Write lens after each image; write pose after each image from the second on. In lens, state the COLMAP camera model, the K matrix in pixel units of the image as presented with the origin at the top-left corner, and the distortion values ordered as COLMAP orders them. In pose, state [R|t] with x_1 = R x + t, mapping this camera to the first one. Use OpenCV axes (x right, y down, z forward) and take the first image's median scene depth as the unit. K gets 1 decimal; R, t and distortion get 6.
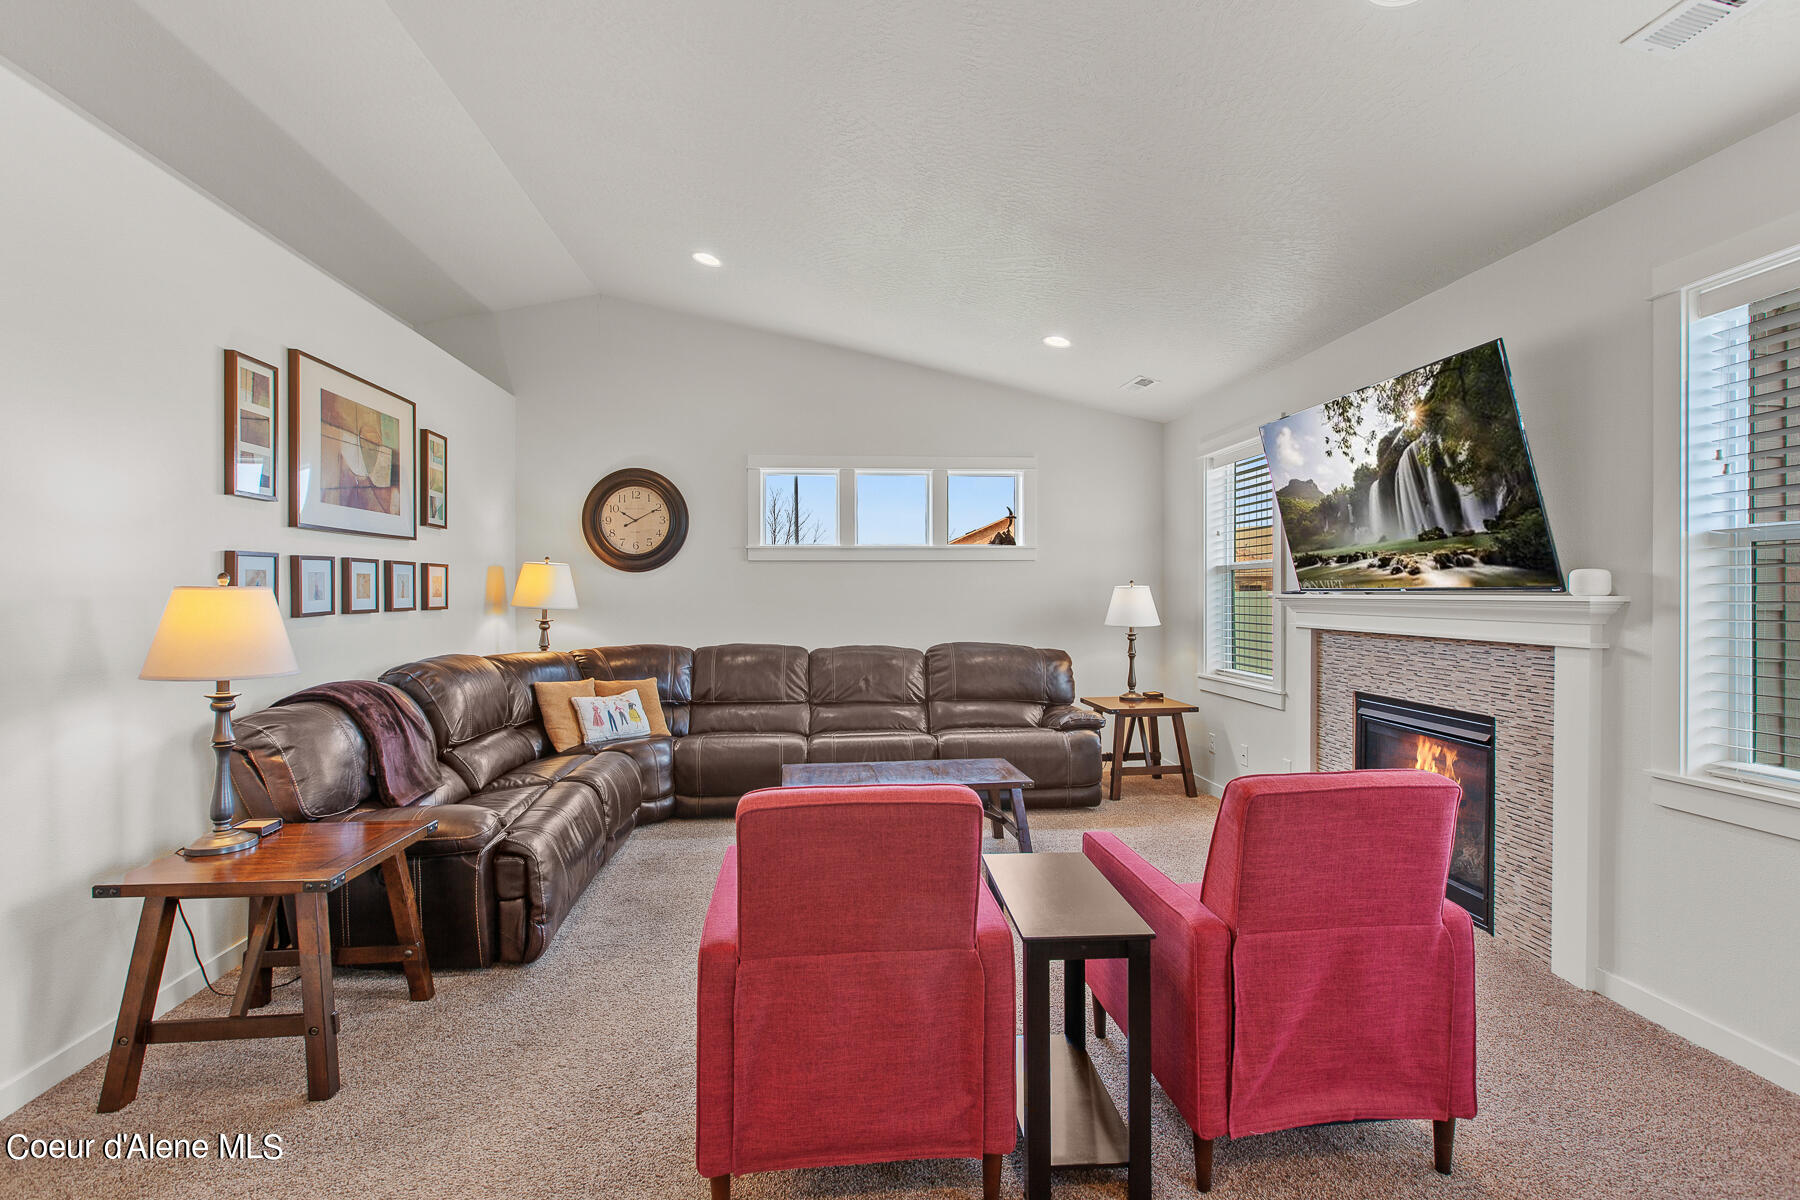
lens RADIAL K [[861.5, 0, 884.0], [0, 861.5, 605.1], [0, 0, 1]] dist [0.000223, 0.000335]
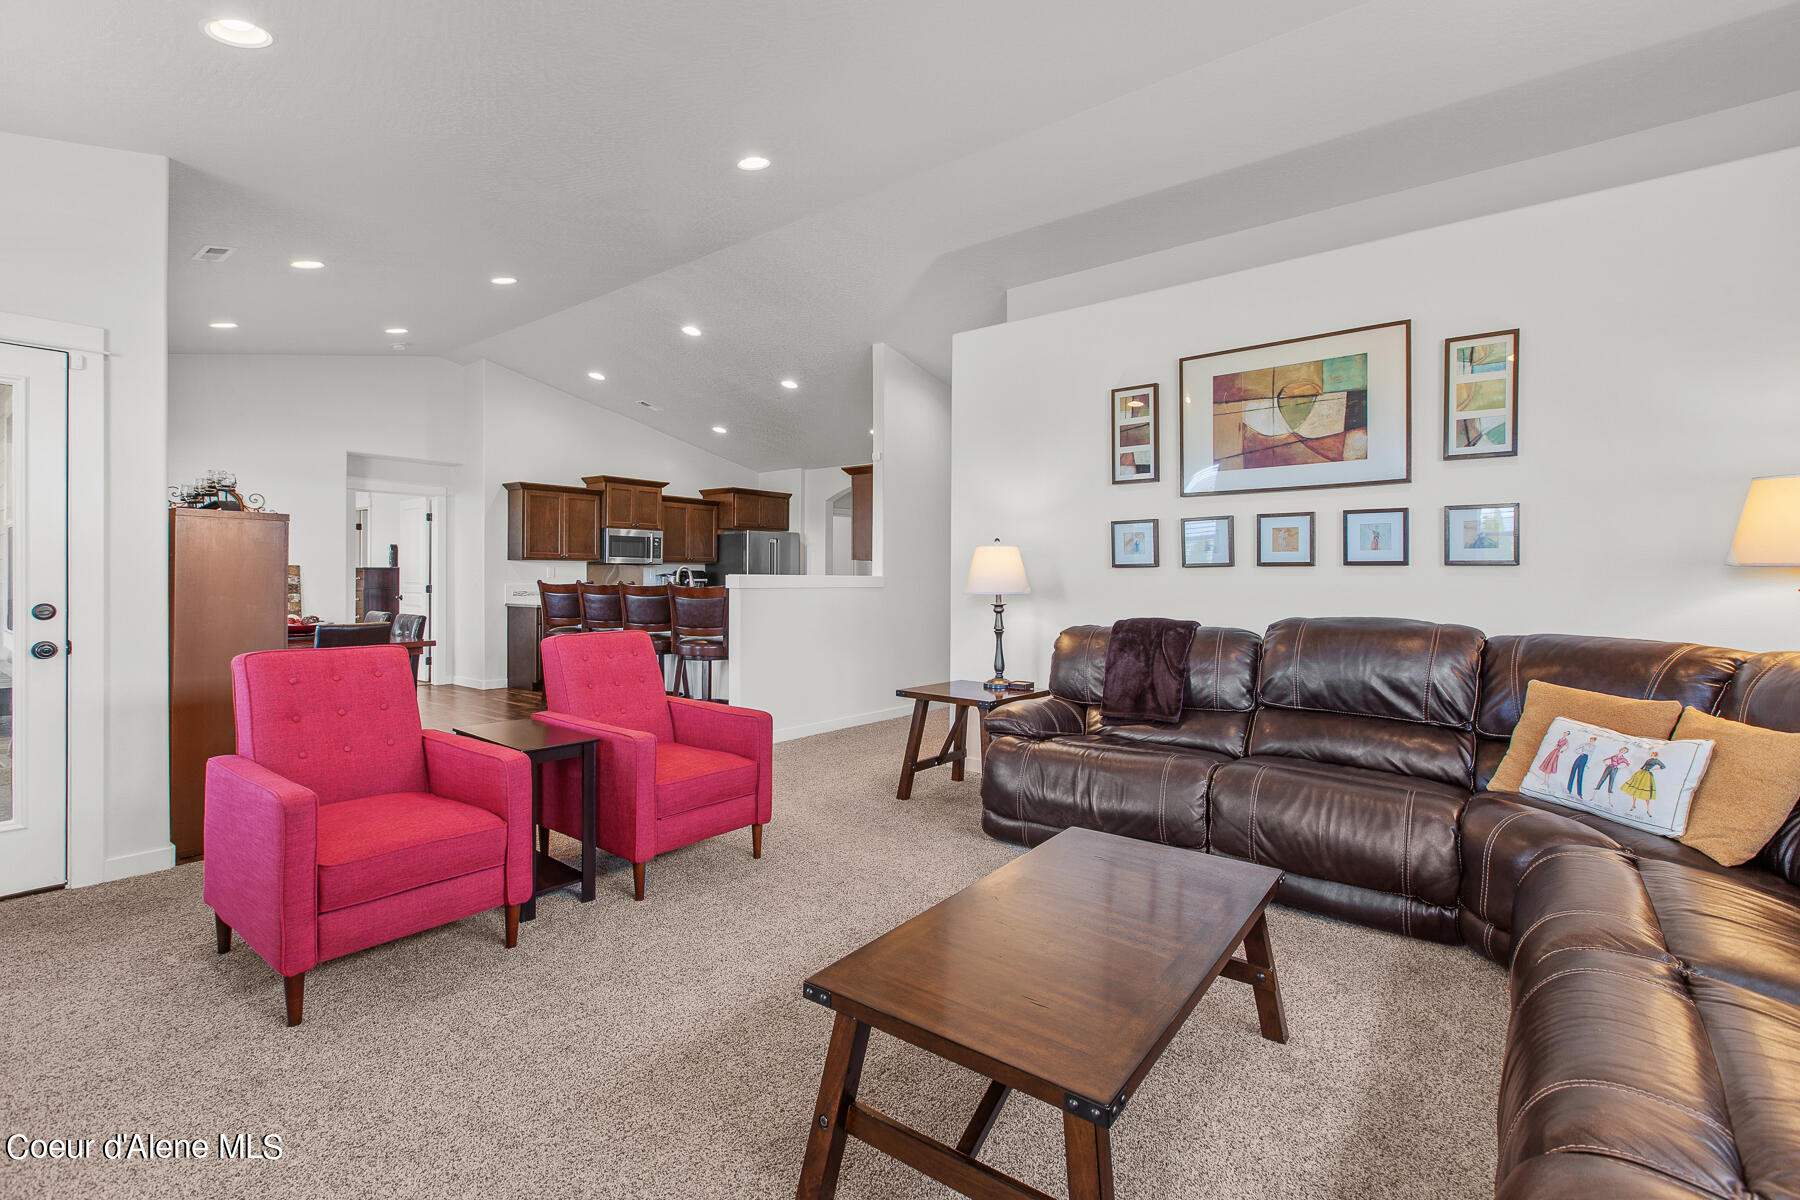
lens RADIAL K [[814.4, 0, 895.6], [0, 814.4, 575.2], [0, 0, 1]] dist [0.014304, 0.000030]
pose [[-0.679806, 0.000034, -0.733392, 0.319505], [-0.013525, 0.999829, 0.012583, 0.010791], [0.733268, 0.018473, -0.679689, 0.968081]]
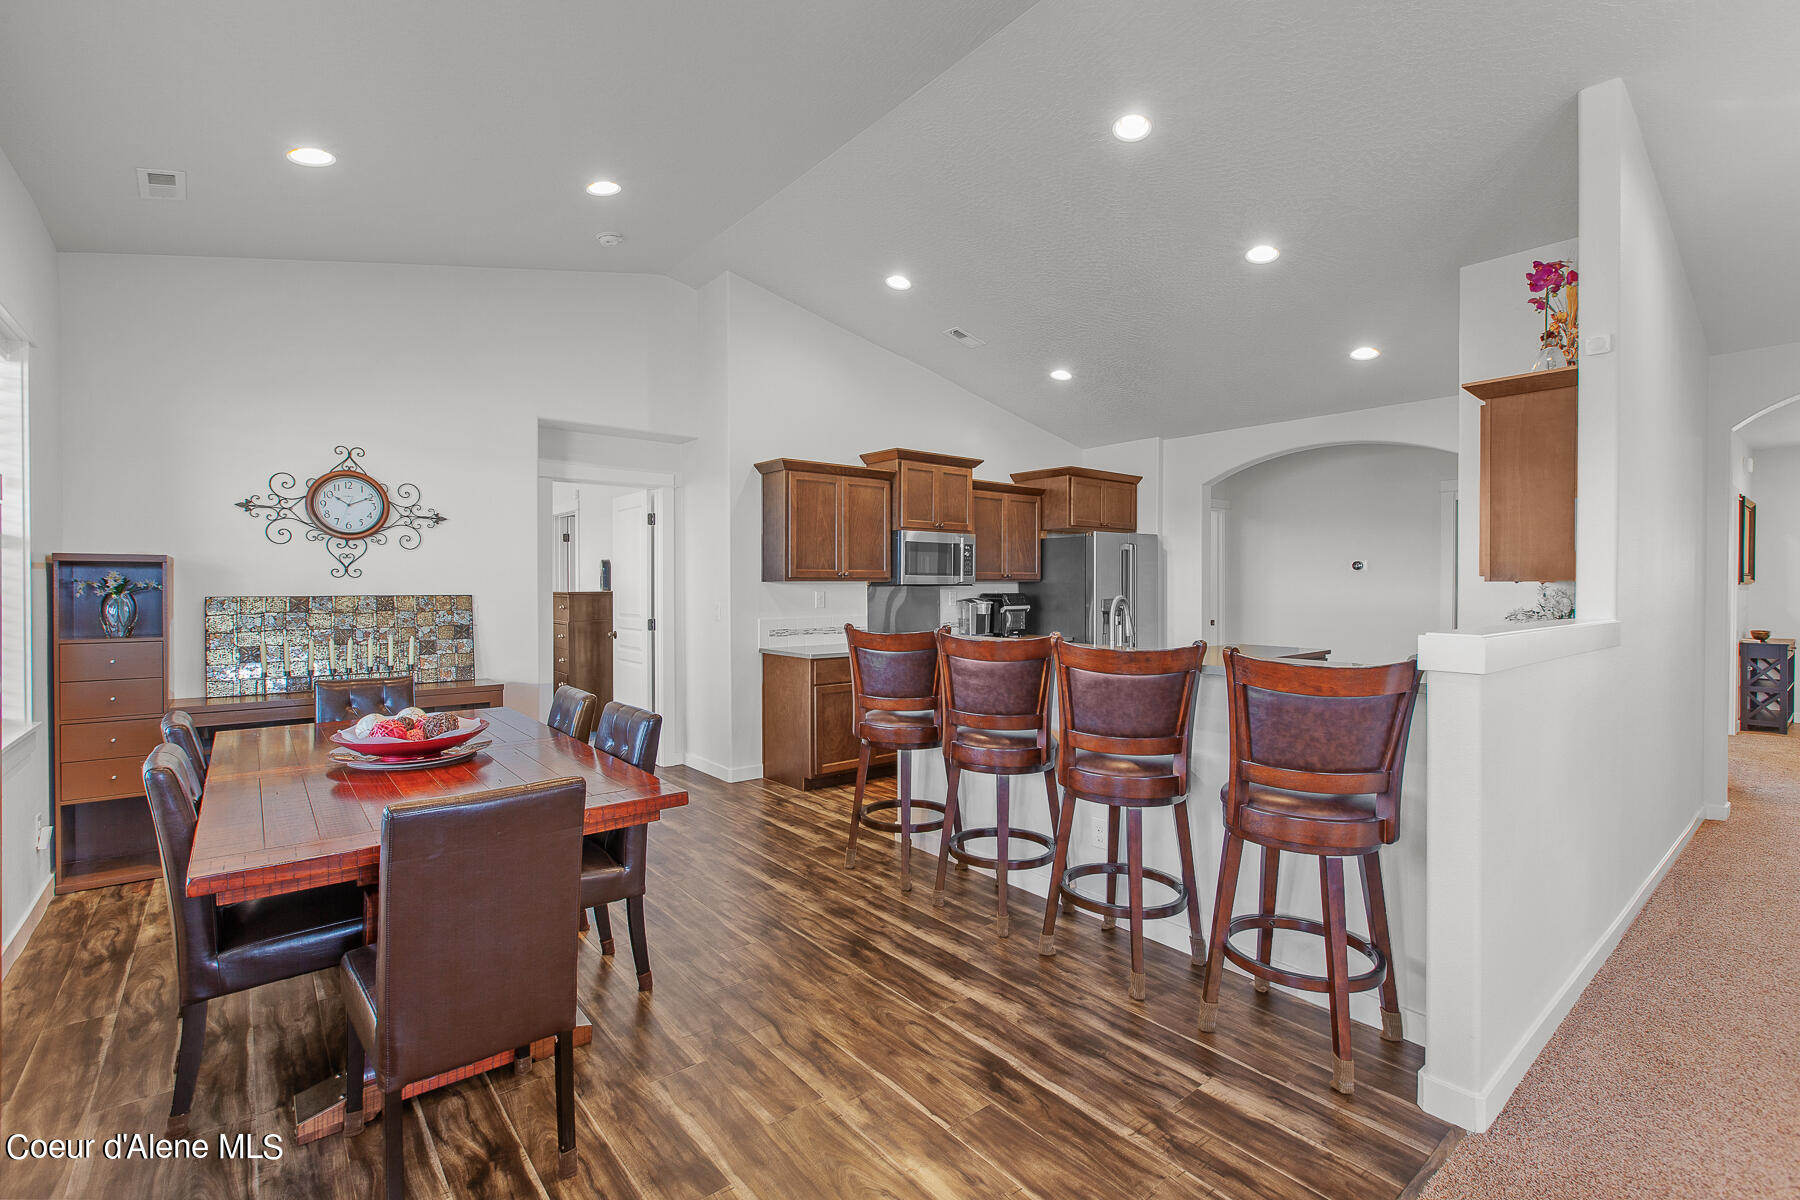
lens RADIAL K [[818.6, 0, 907.0], [0, 818.6, 589.9], [0, 0, 1]] dist [-0.000589, 0.000054]
pose [[-0.813651, 0.008869, -0.581287, 0.114704], [-0.004201, 0.999768, 0.021135, -0.001080], [0.581339, 0.019639, -0.813424, 0.266392]]
